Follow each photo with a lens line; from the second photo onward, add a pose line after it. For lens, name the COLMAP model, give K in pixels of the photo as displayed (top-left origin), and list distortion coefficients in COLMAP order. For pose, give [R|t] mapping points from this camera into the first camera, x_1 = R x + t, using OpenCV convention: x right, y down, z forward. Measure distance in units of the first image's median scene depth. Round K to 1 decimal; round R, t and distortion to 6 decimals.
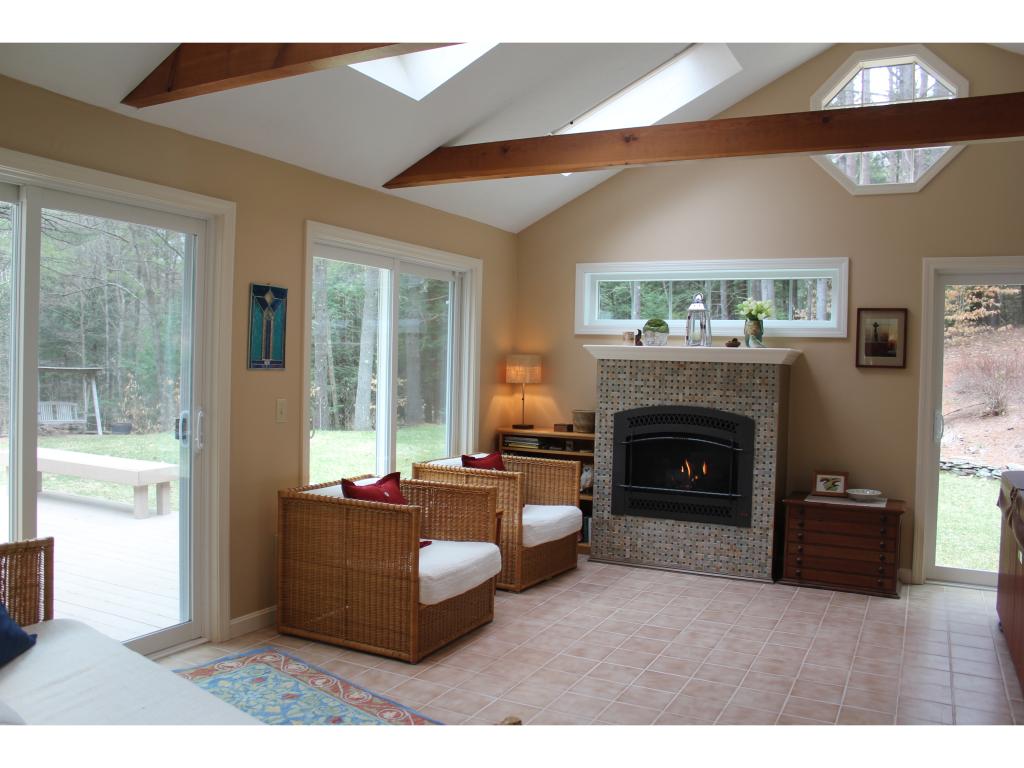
lens RADIAL K [[853.1, 0, 496.6], [0, 853.1, 381.8], [0, 0, 1]] dist [-0.159951, 0.142222]
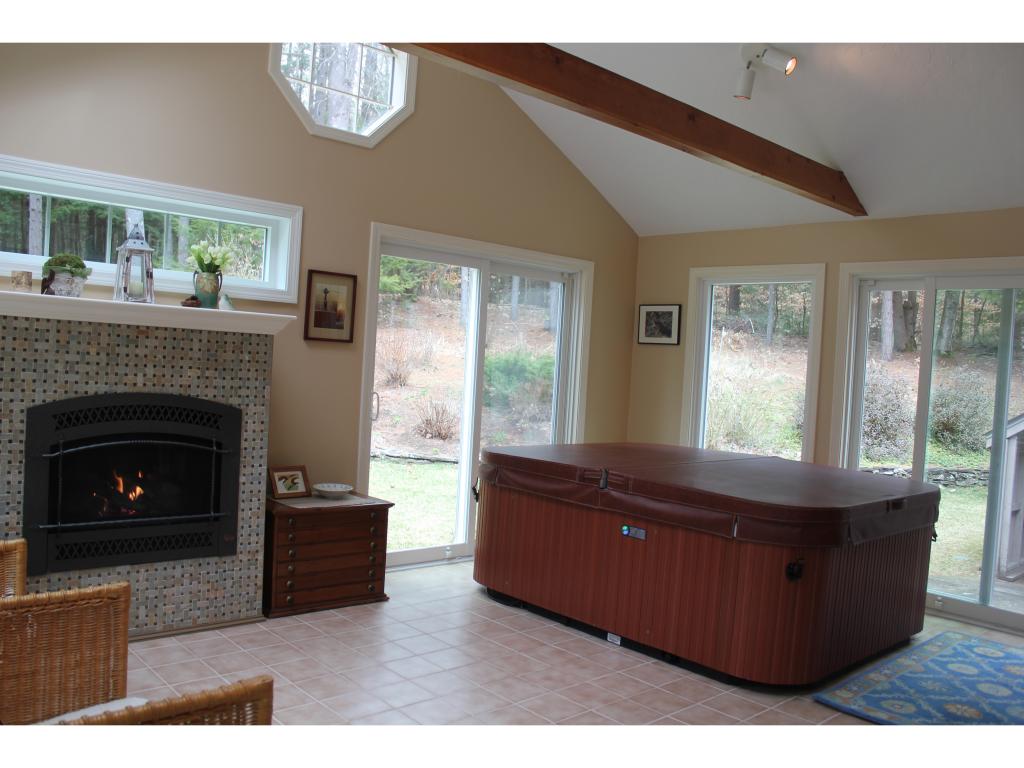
lens RADIAL K [[853.1, 0, 496.6], [0, 853.1, 381.8], [0, 0, 1]] dist [-0.159951, 0.142222]
pose [[0.352561, -0.024484, 0.935468, -0.316208], [-0.026501, 0.998996, 0.036134, -0.012008], [-0.935413, -0.037530, 0.351558, 0.549729]]
